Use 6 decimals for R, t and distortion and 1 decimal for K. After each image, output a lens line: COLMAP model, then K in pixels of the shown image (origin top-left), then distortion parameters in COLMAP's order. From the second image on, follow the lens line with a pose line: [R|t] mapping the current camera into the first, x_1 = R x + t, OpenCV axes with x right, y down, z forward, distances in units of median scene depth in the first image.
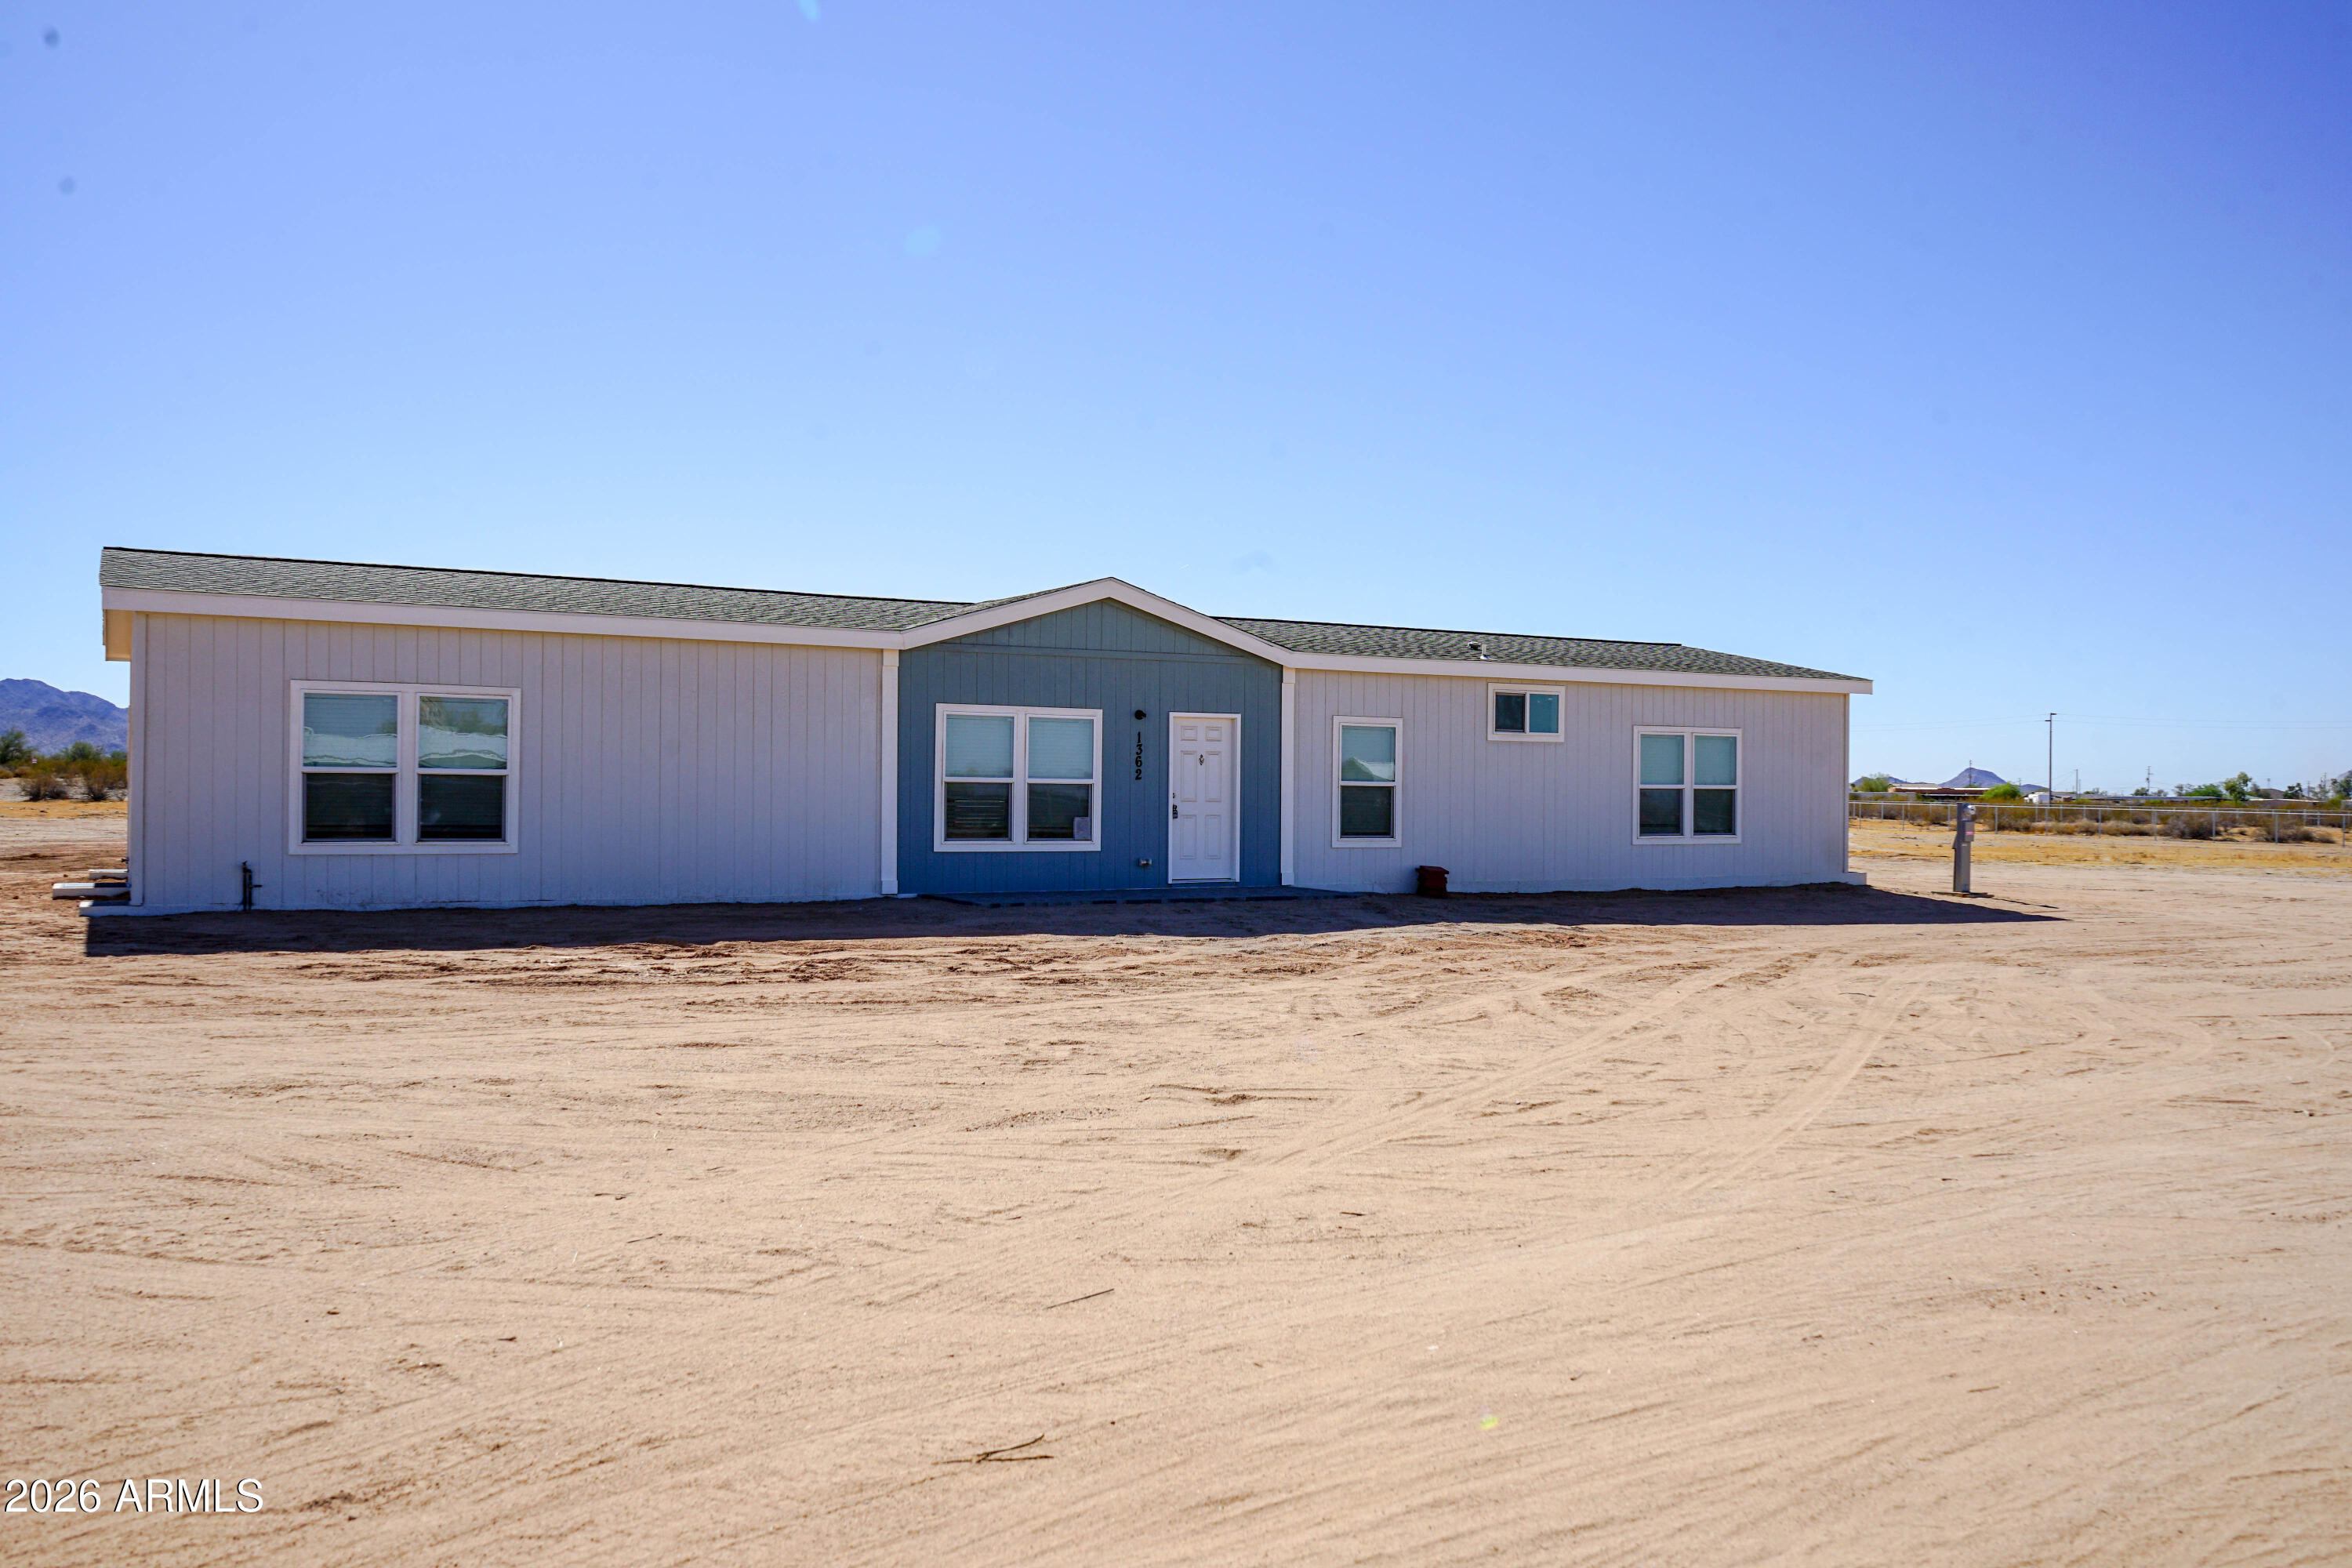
lens RADIAL K [[1880.0, 0, 1177.0], [0, 1880.0, 785.0], [0, 0, 1]] dist [-0.019662, 0.015065]
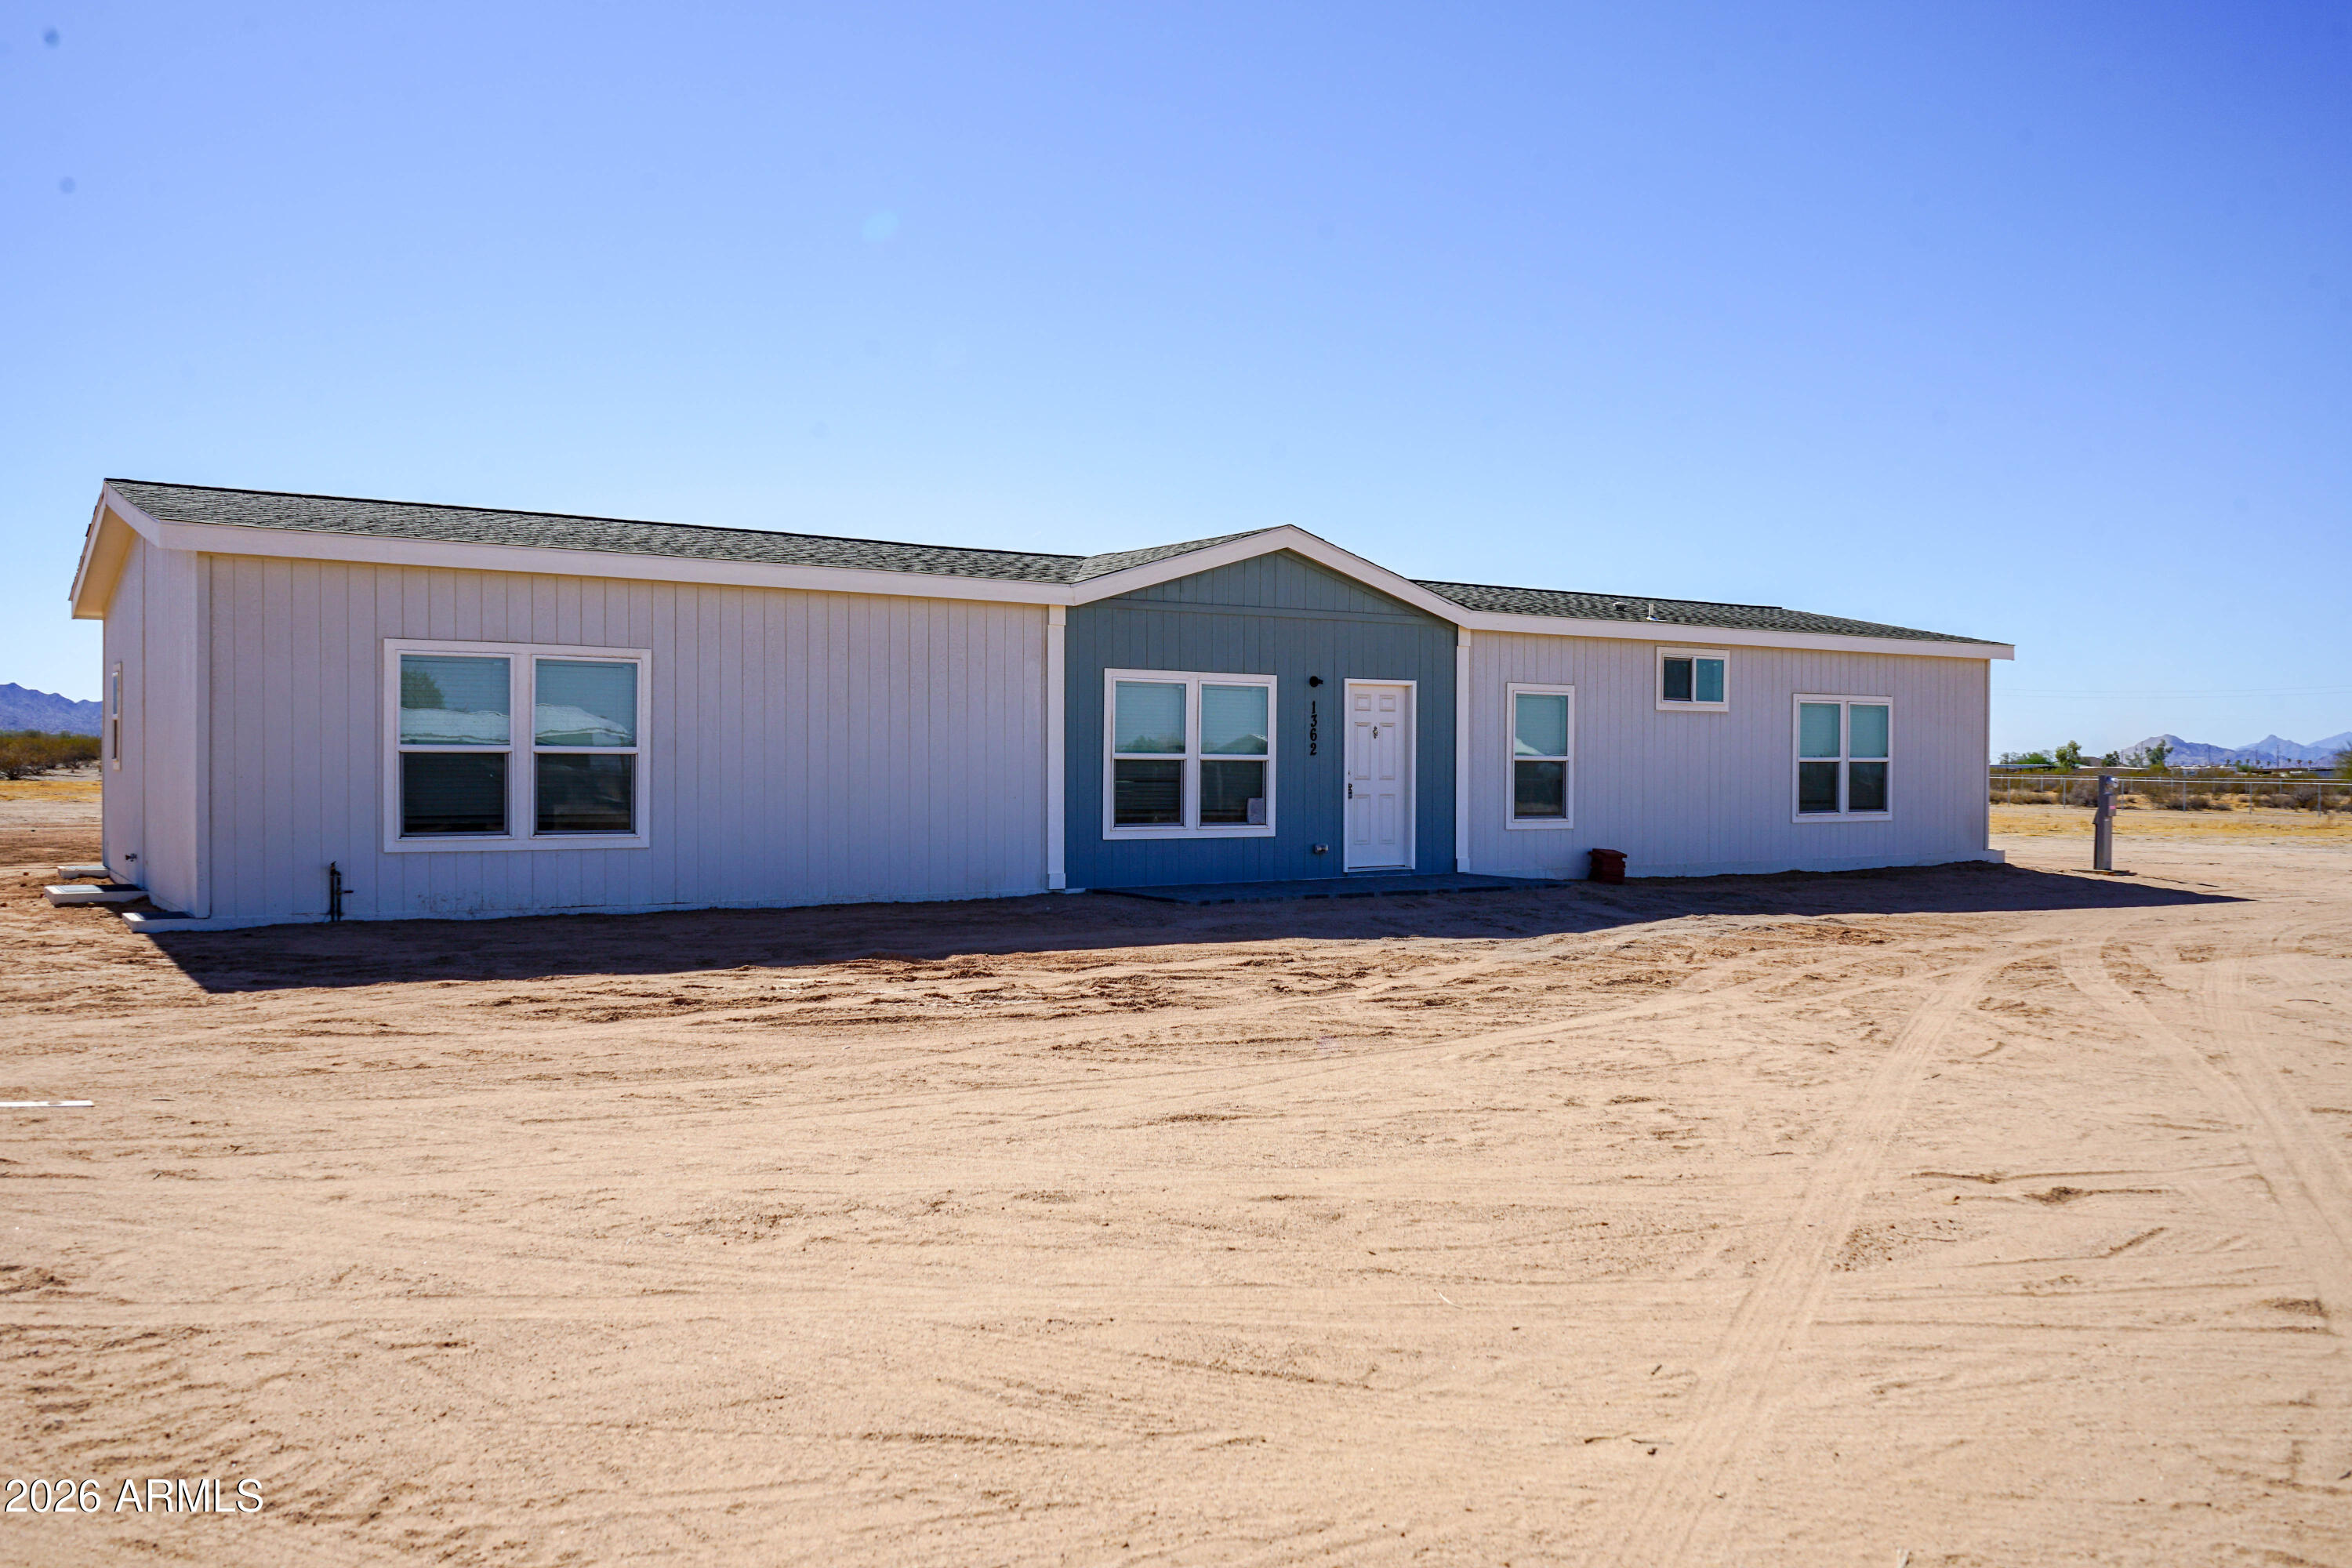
lens RADIAL K [[1880.0, 0, 1177.1], [0, 1880.0, 780.2], [0, 0, 1]] dist [-0.019662, 0.015065]
pose [[0.996776, -0.005675, 0.080033, -0.156690], [0.004710, 0.999914, 0.012242, -0.002236], [-0.080096, -0.011826, 0.996717, 0.127798]]
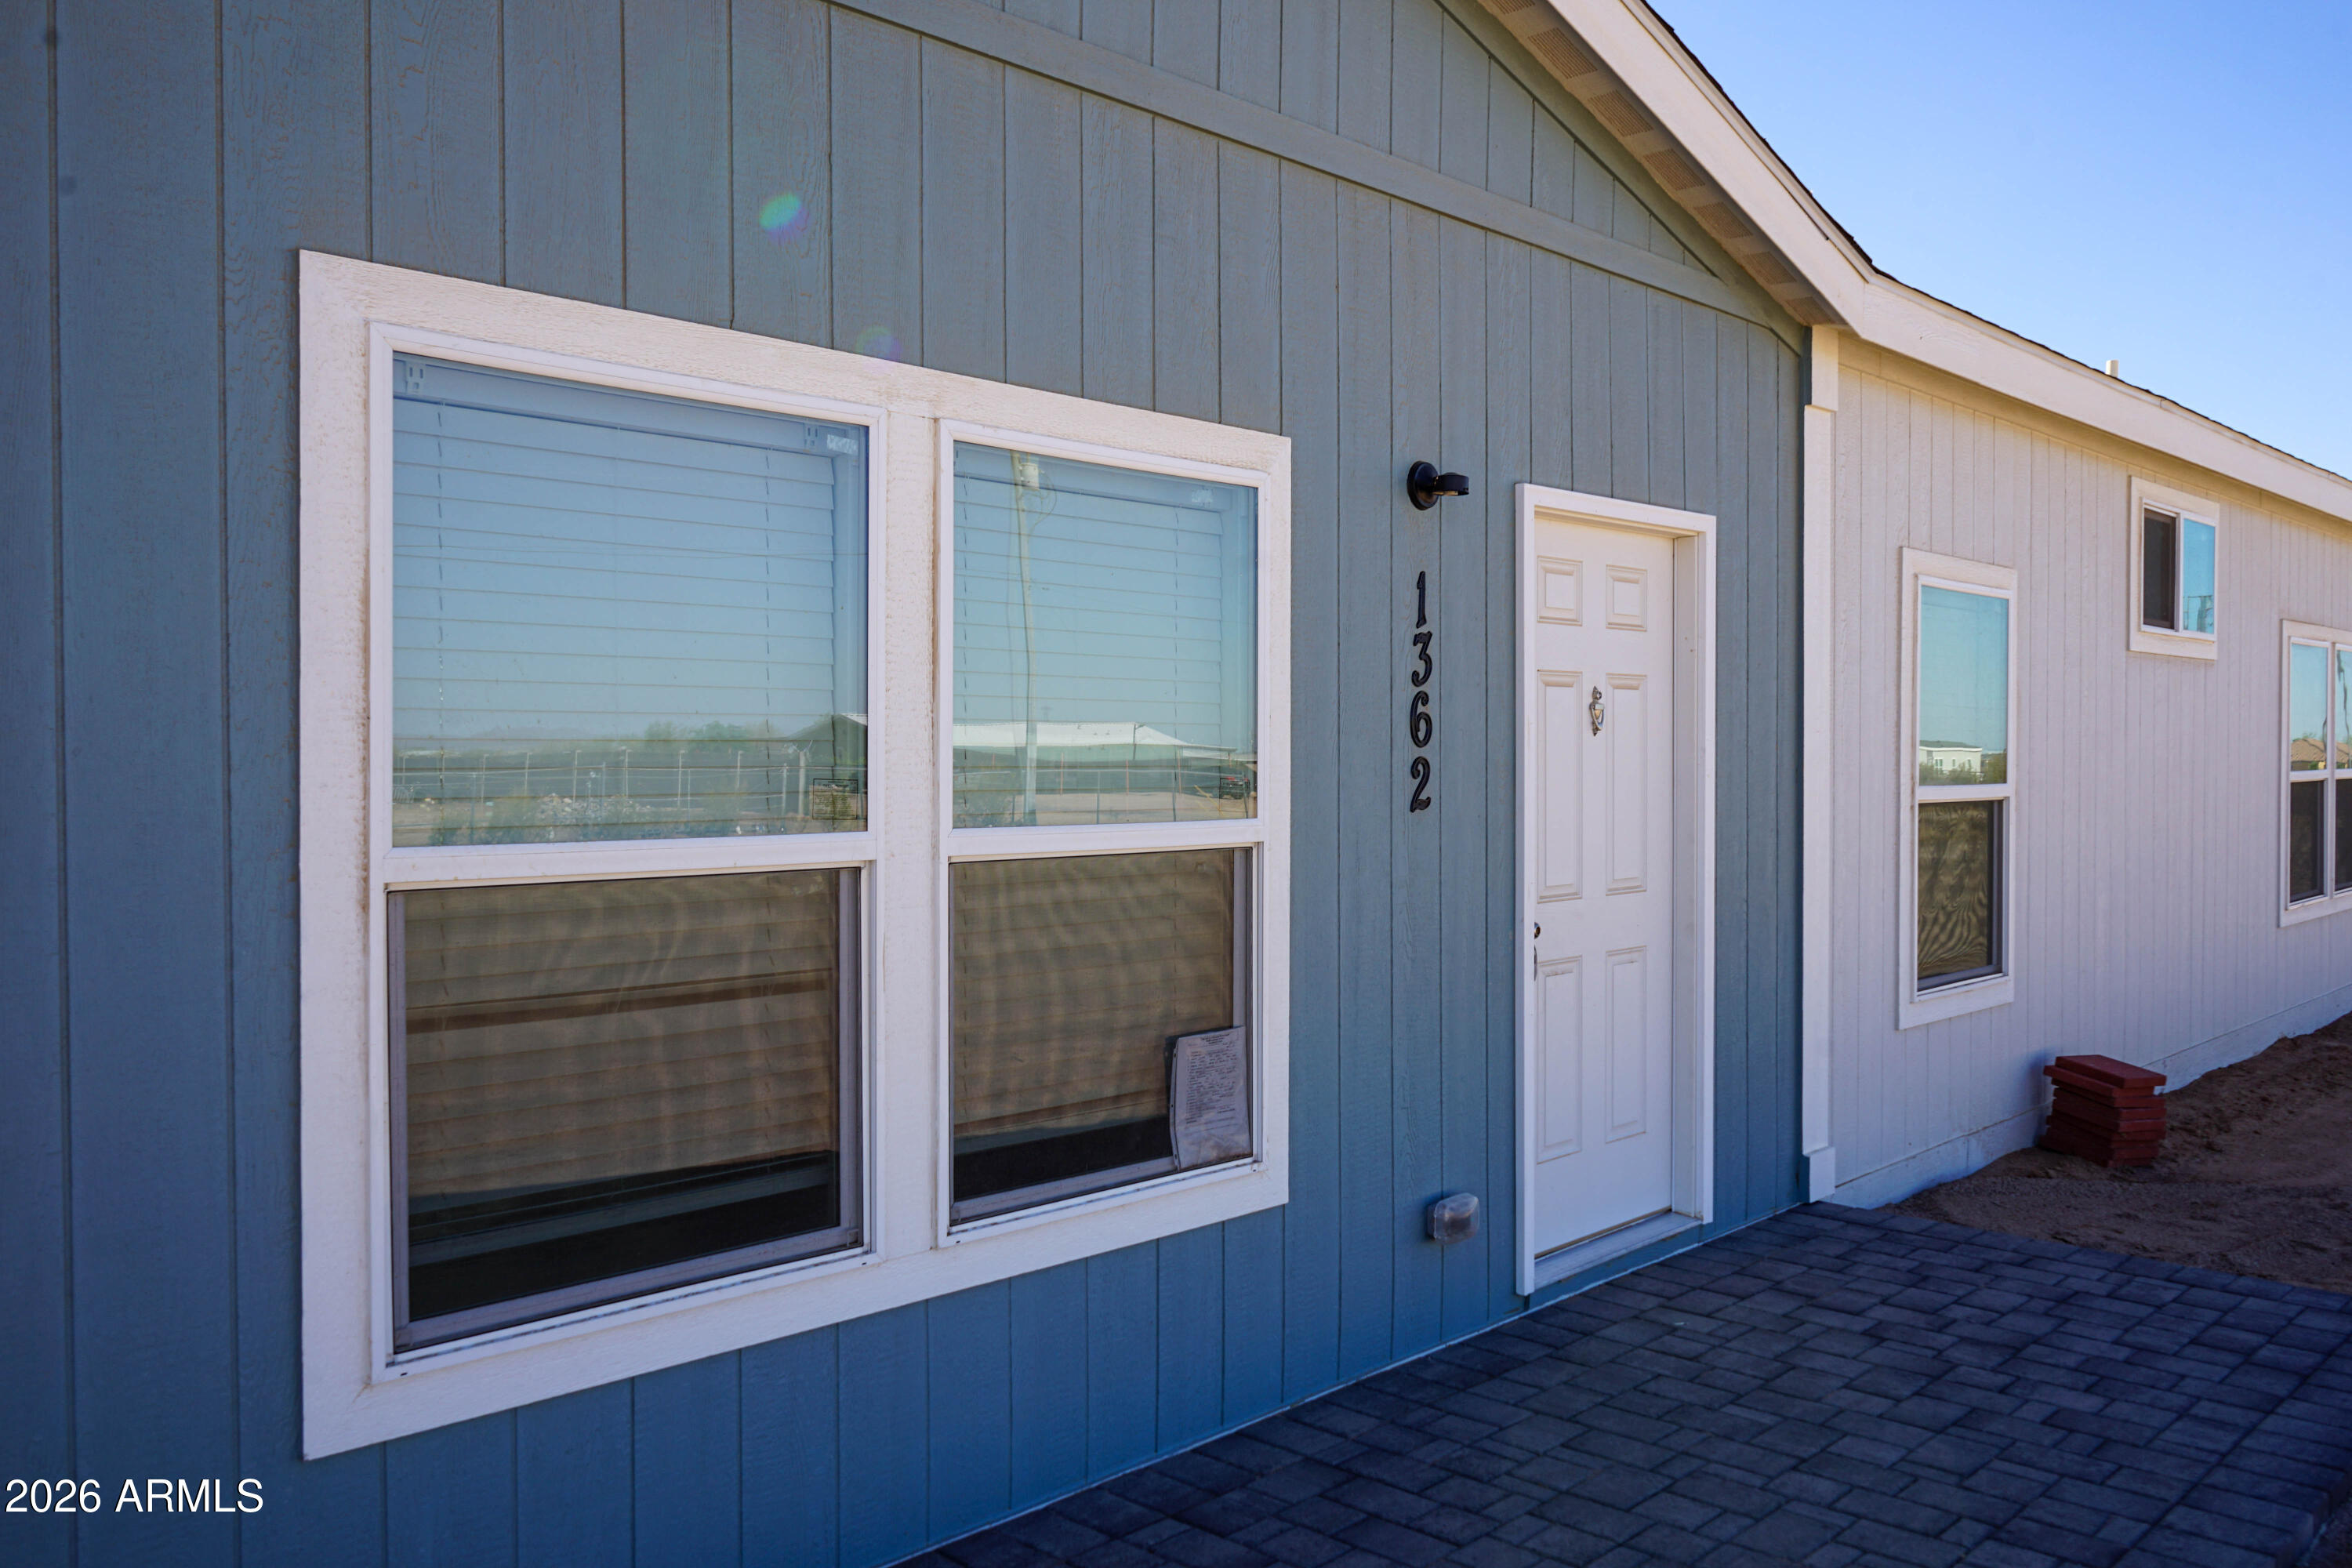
lens RADIAL K [[1880.0, 0, 1168.2], [0, 1880.0, 779.2], [0, 0, 1]] dist [-0.019662, 0.015065]
pose [[0.958440, -0.014876, 0.284907, -0.104051], [0.009620, 0.999757, 0.019836, -0.010473], [-0.285133, -0.016271, 0.958350, 0.826792]]
